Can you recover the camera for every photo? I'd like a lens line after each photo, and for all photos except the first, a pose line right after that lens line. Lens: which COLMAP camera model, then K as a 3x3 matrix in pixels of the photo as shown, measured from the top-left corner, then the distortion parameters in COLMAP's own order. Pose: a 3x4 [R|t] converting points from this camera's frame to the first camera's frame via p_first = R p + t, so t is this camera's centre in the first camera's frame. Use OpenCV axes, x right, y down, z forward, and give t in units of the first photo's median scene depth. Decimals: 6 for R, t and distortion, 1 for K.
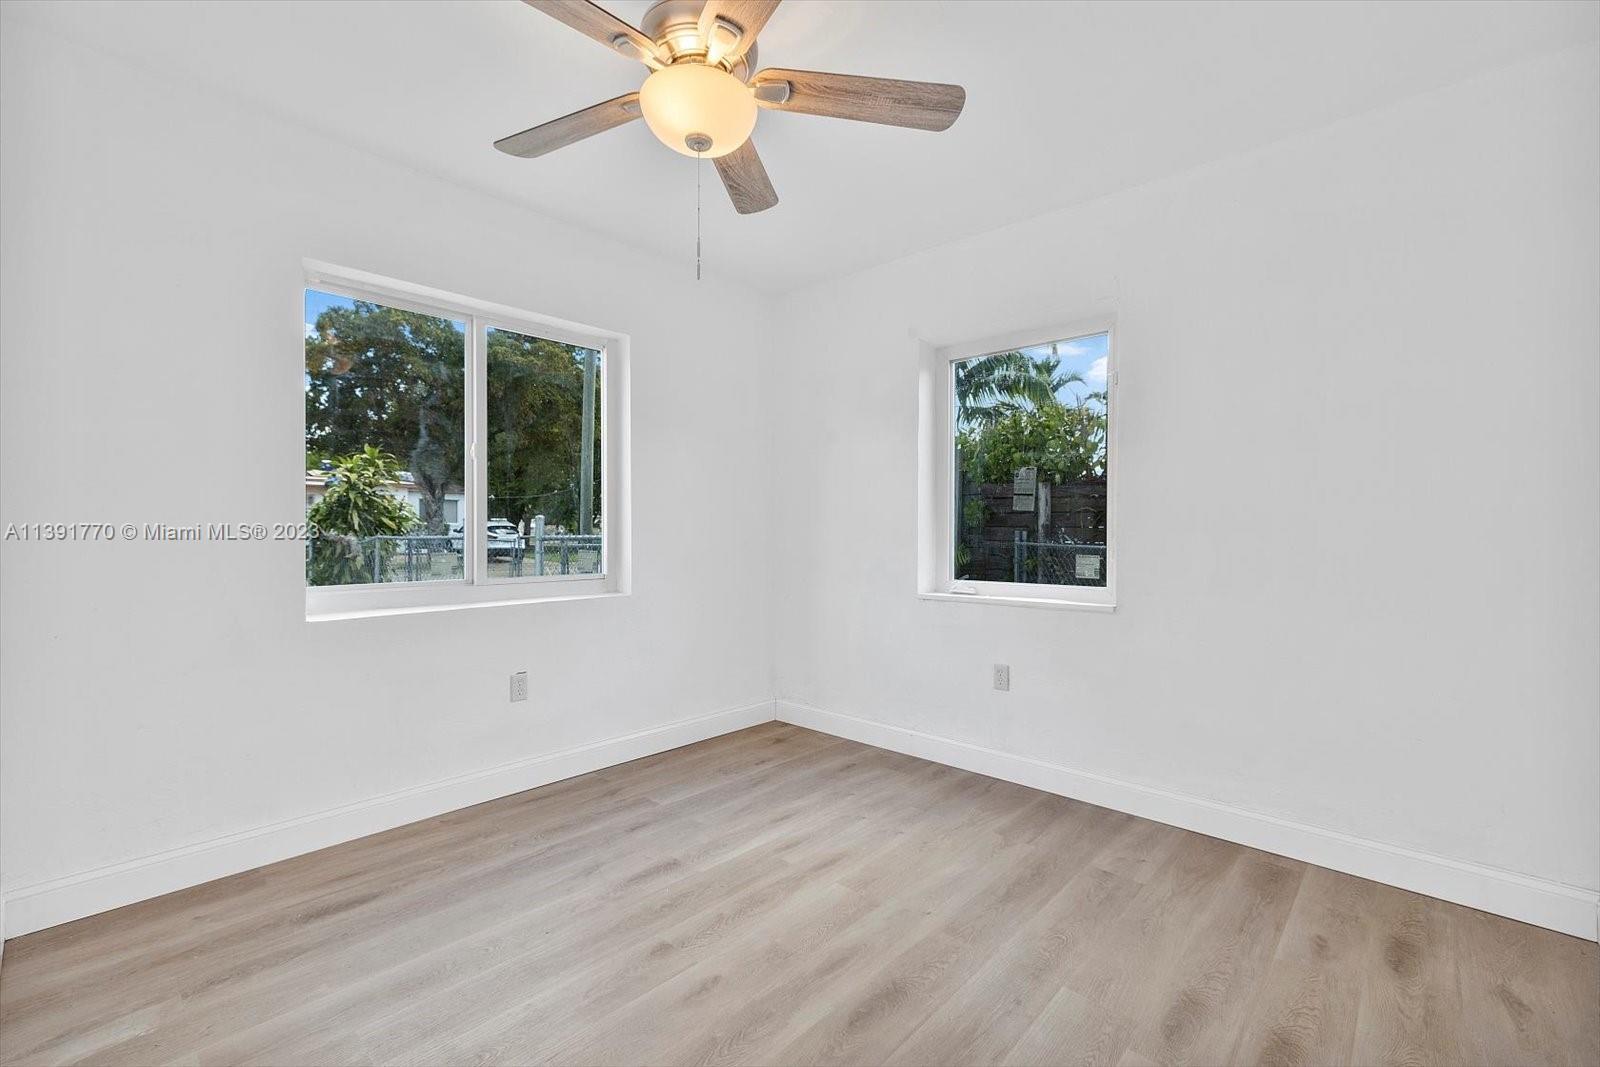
lens RADIAL K [[634.9, 0, 799.8], [0, 634.9, 529.7], [0, 0, 1]] dist [0.001178, 0.000051]
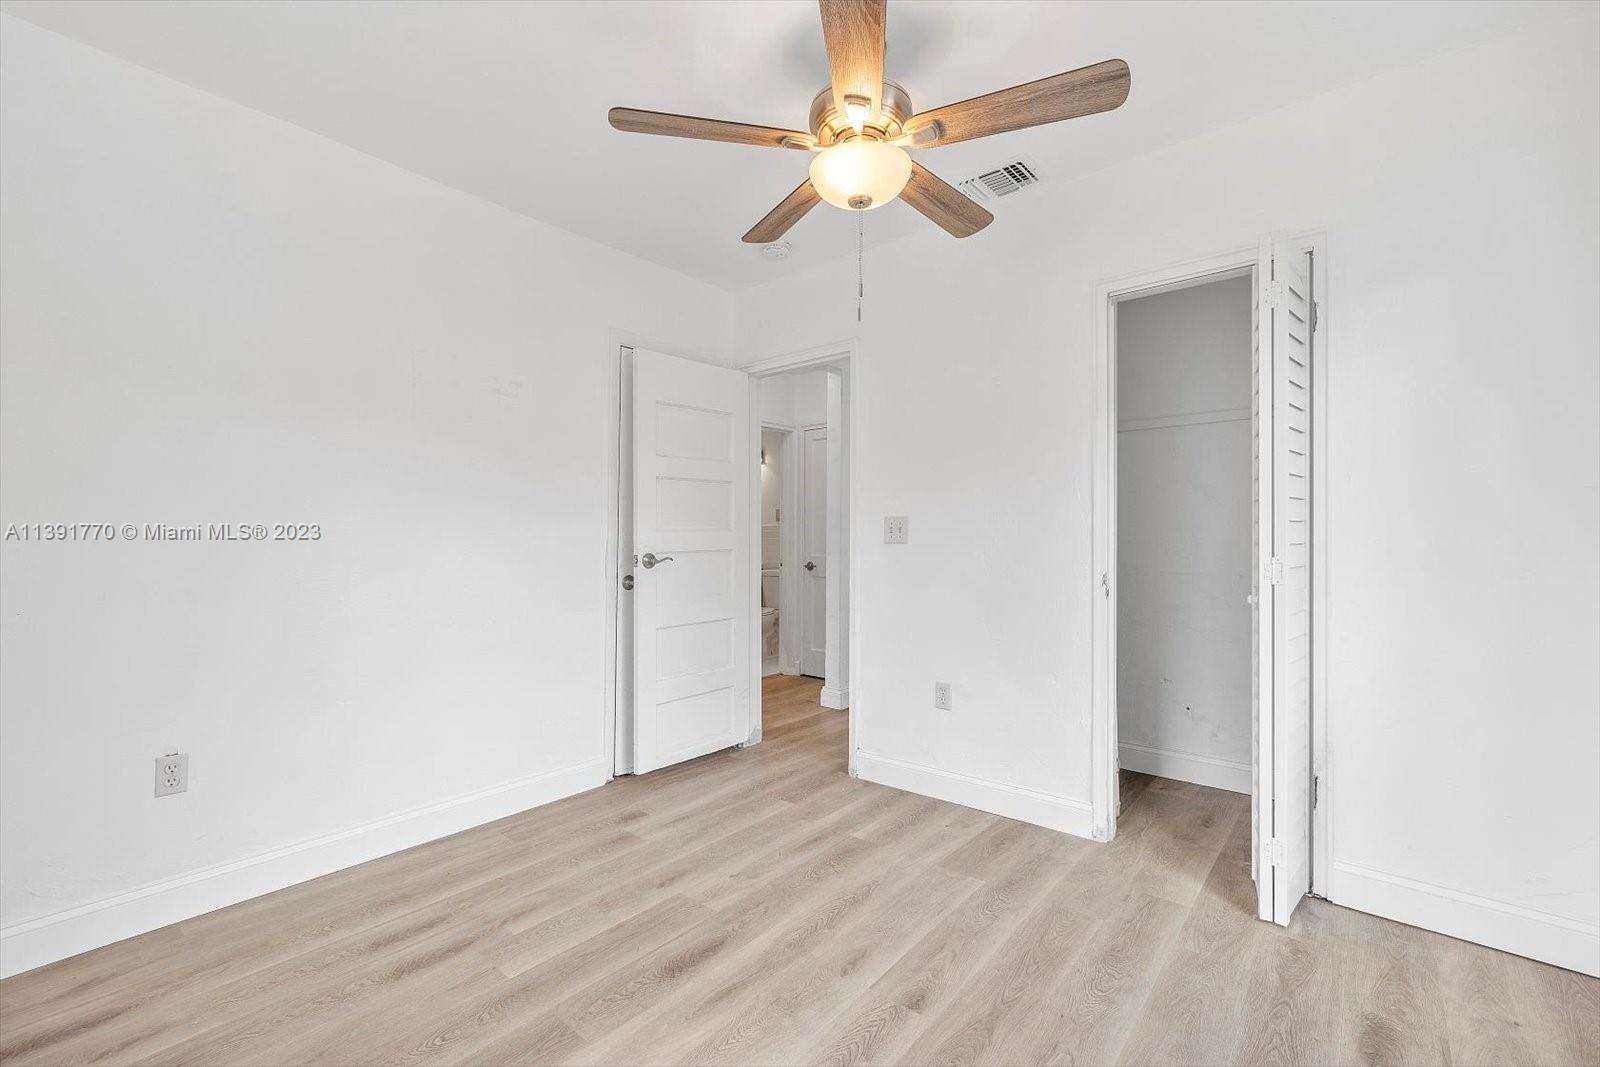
lens RADIAL K [[687.2, 0, 800.1], [0, 687.2, 533.9], [0, 0, 1]] dist [0.001106, 0.000009]
pose [[-0.999060, -0.001862, -0.043312, -0.009575], [-0.002124, 0.999980, 0.006006, -0.015711], [0.043300, 0.006092, -0.999044, 2.088496]]
